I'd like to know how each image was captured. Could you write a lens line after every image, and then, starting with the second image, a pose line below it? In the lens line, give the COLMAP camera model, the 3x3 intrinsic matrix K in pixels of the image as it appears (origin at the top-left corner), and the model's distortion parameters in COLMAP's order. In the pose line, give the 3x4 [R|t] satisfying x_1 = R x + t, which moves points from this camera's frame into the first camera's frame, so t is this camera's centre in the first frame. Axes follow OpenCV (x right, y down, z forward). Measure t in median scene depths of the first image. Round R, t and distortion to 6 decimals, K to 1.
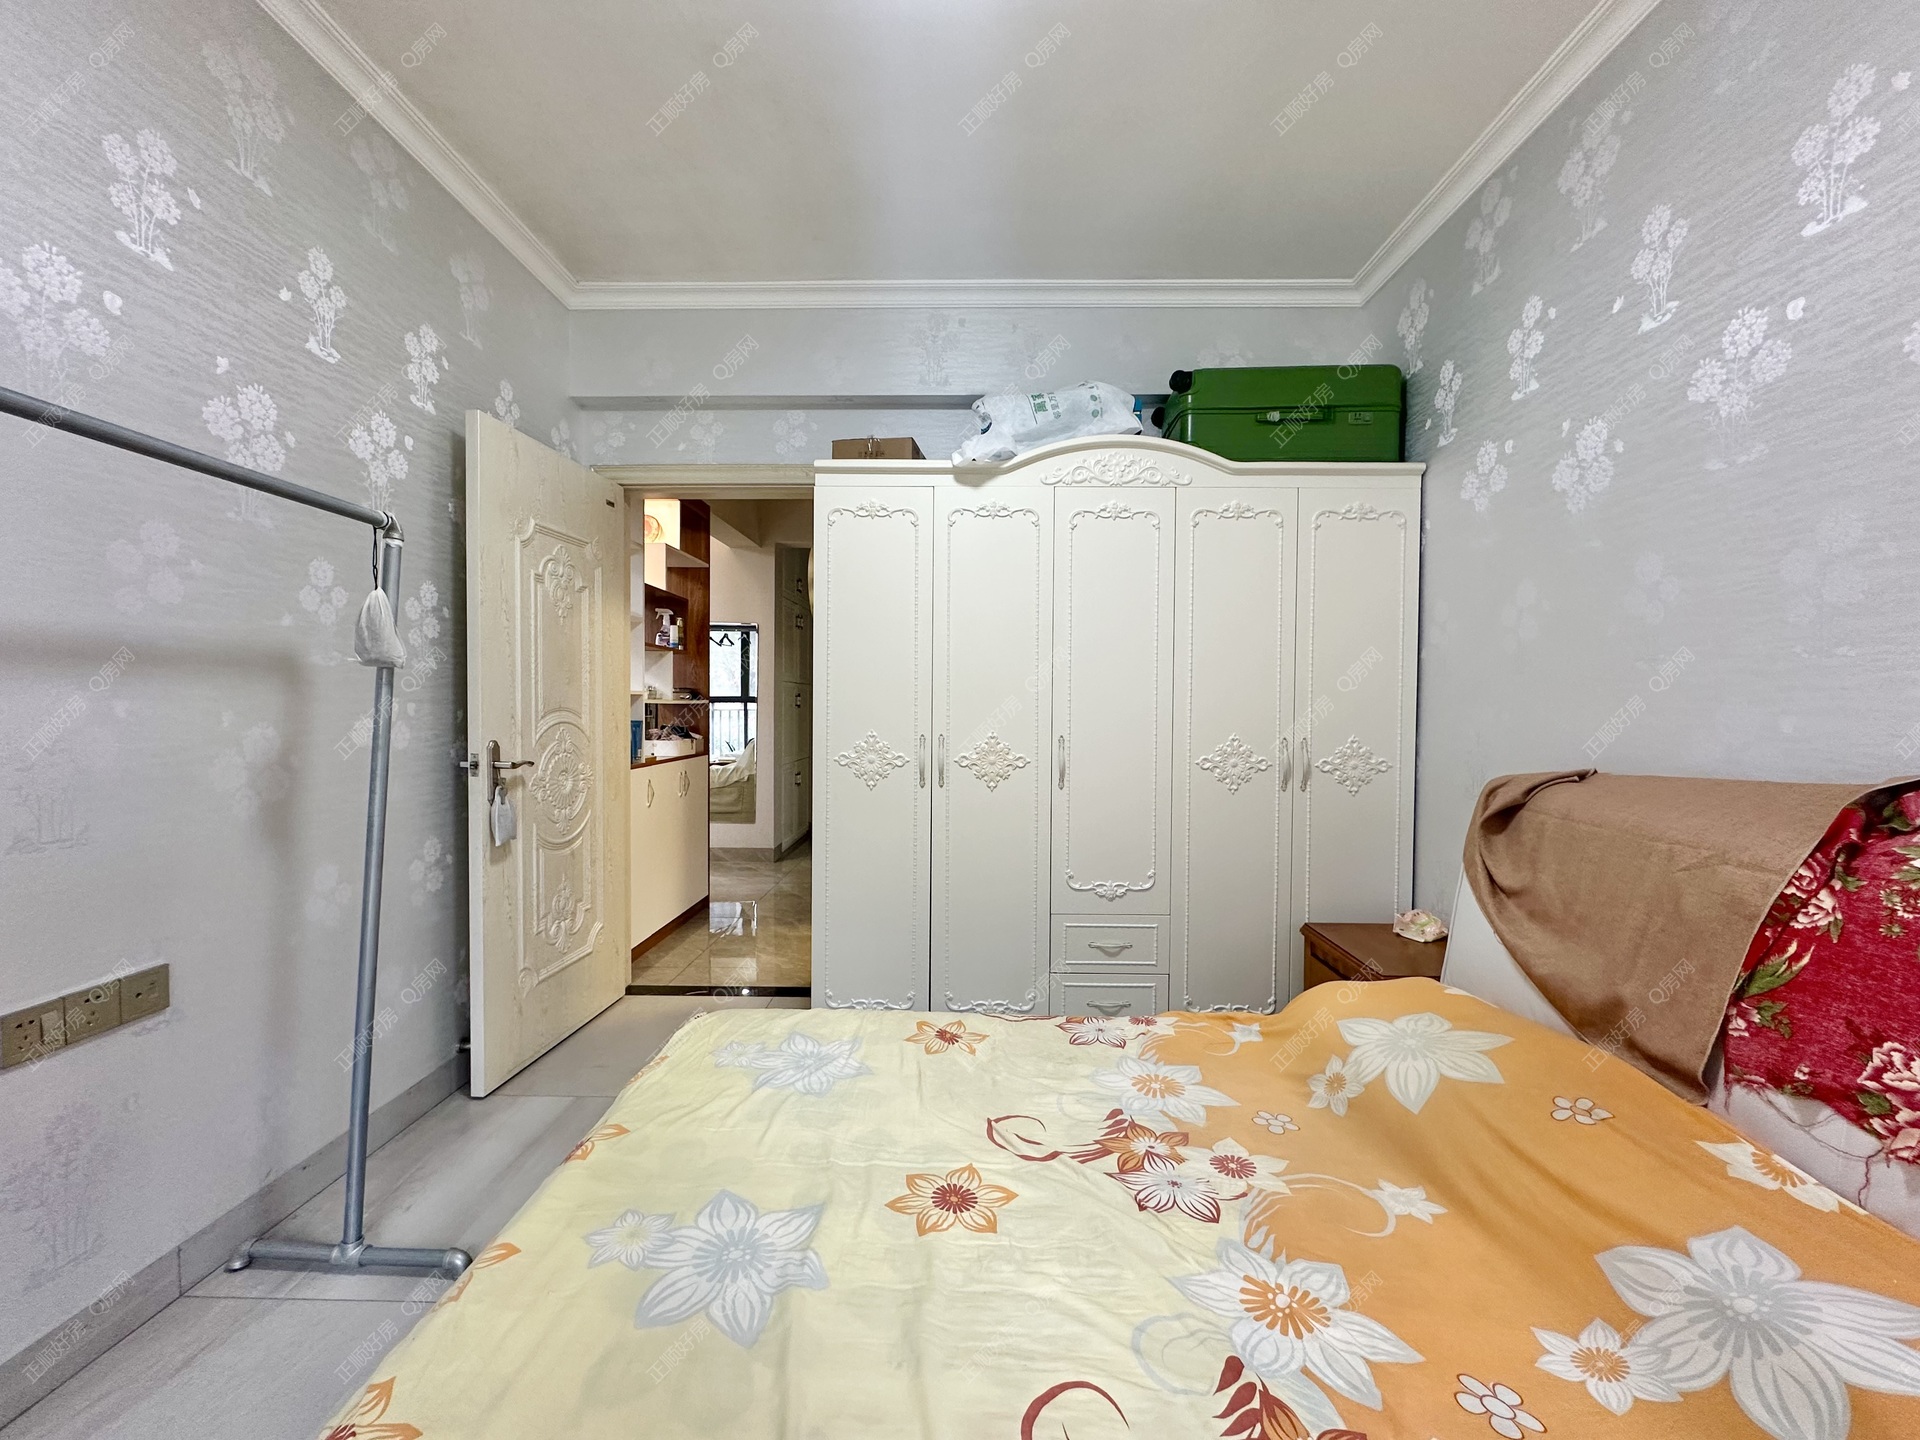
lens RADIAL K [[763.7, 0, 958.0], [0, 763.7, 720.0], [0, 0, 1]] dist [-0.001055, 0.000382]
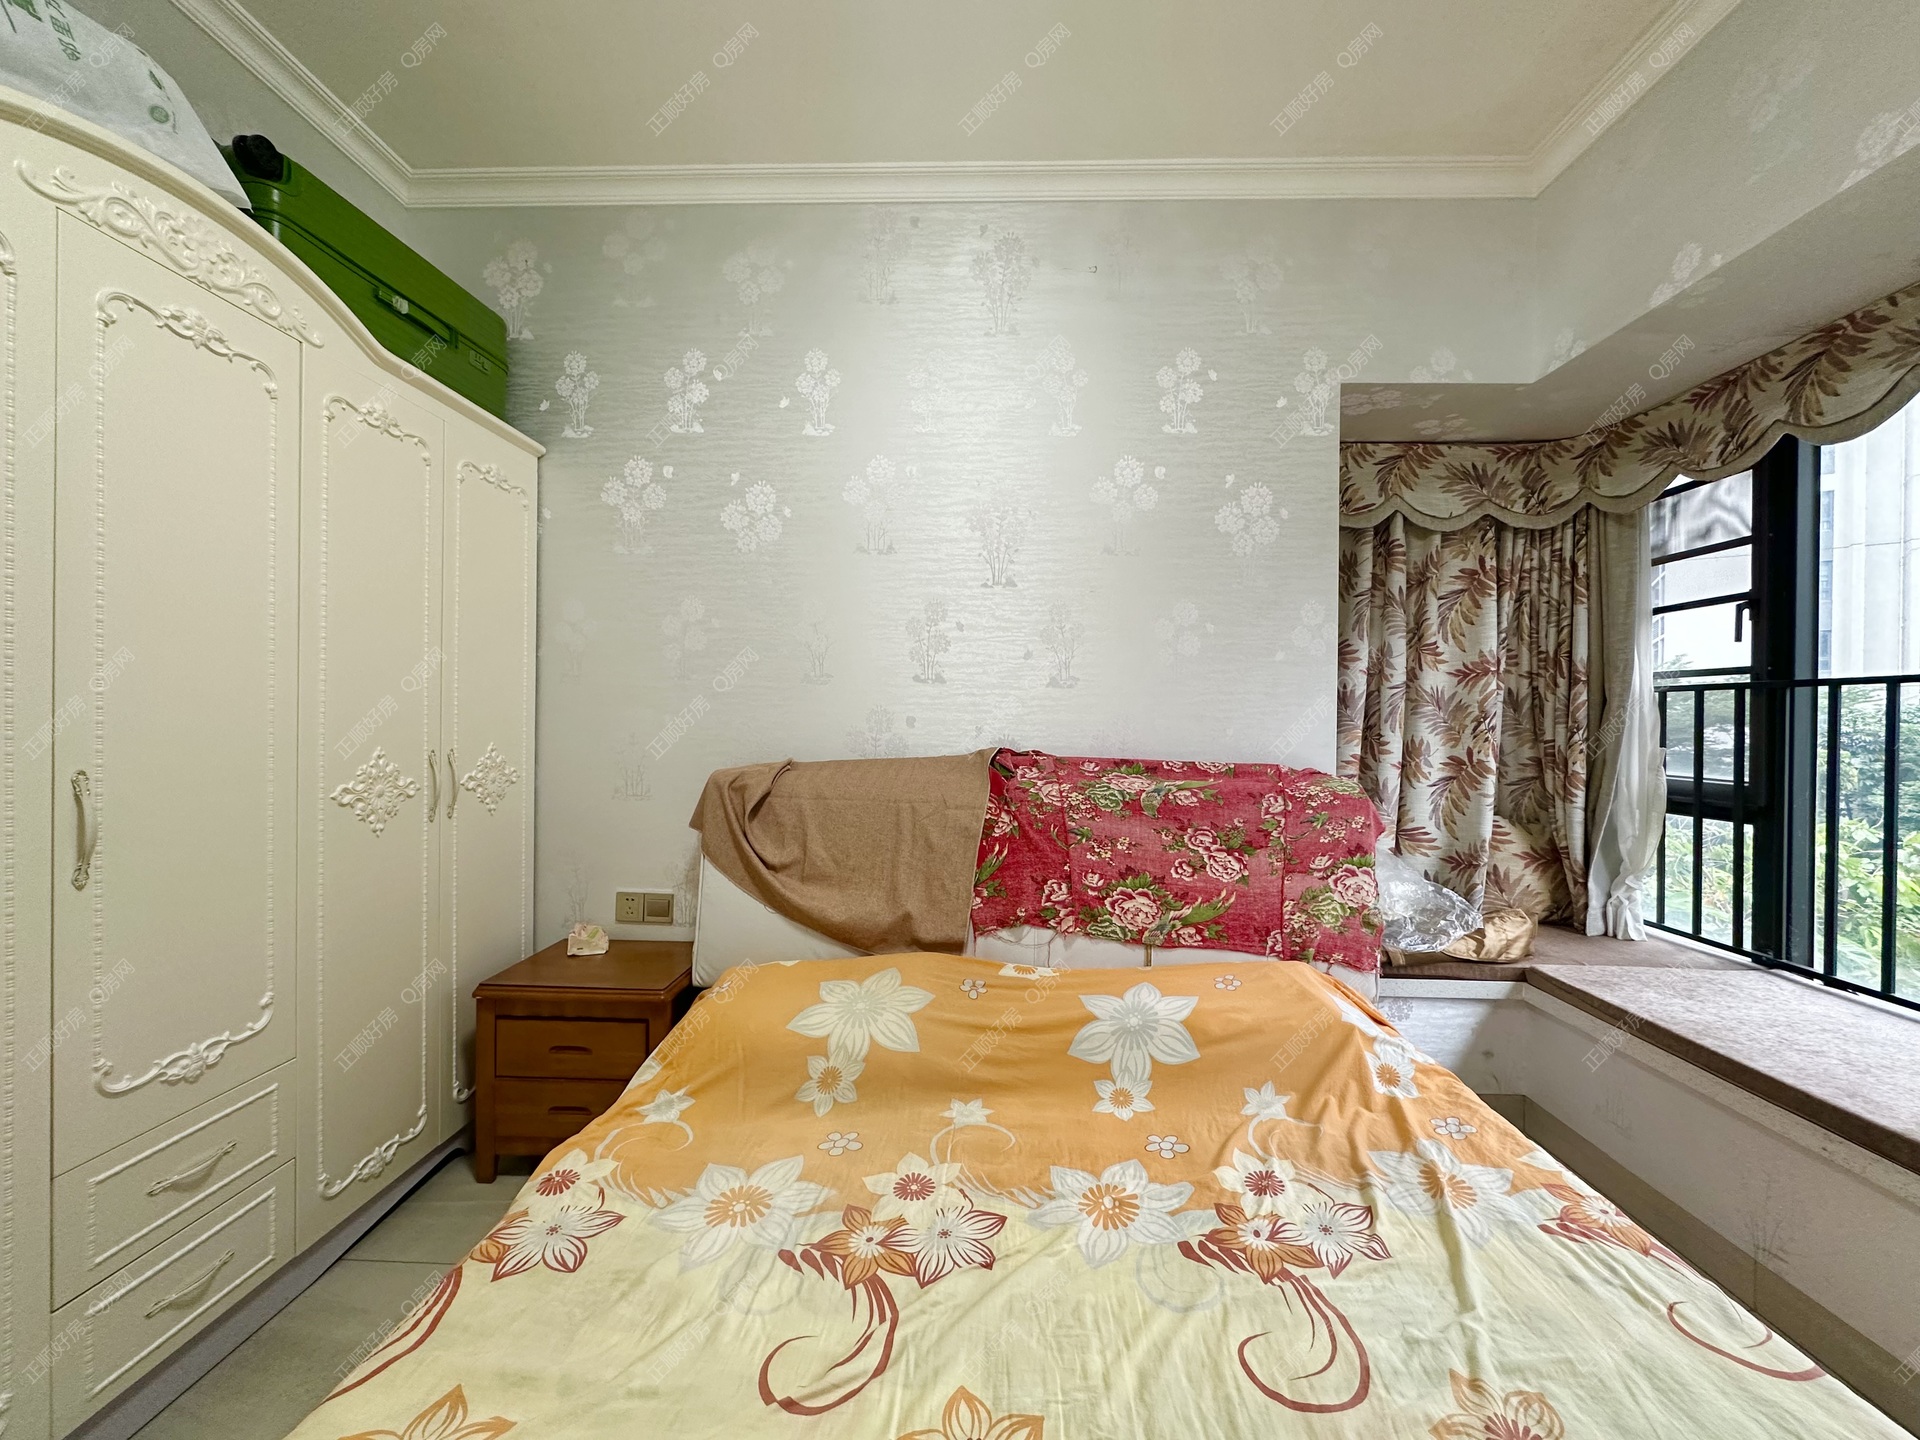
lens RADIAL K [[763.7, 0, 960.9], [0, 763.7, 718.7], [0, 0, 1]] dist [-0.001055, 0.000382]
pose [[0.015788, -0.011745, 0.999806, -0.507478], [0.010176, 0.999881, 0.011585, -0.017310], [-0.999824, 0.009991, 0.015905, 0.778988]]
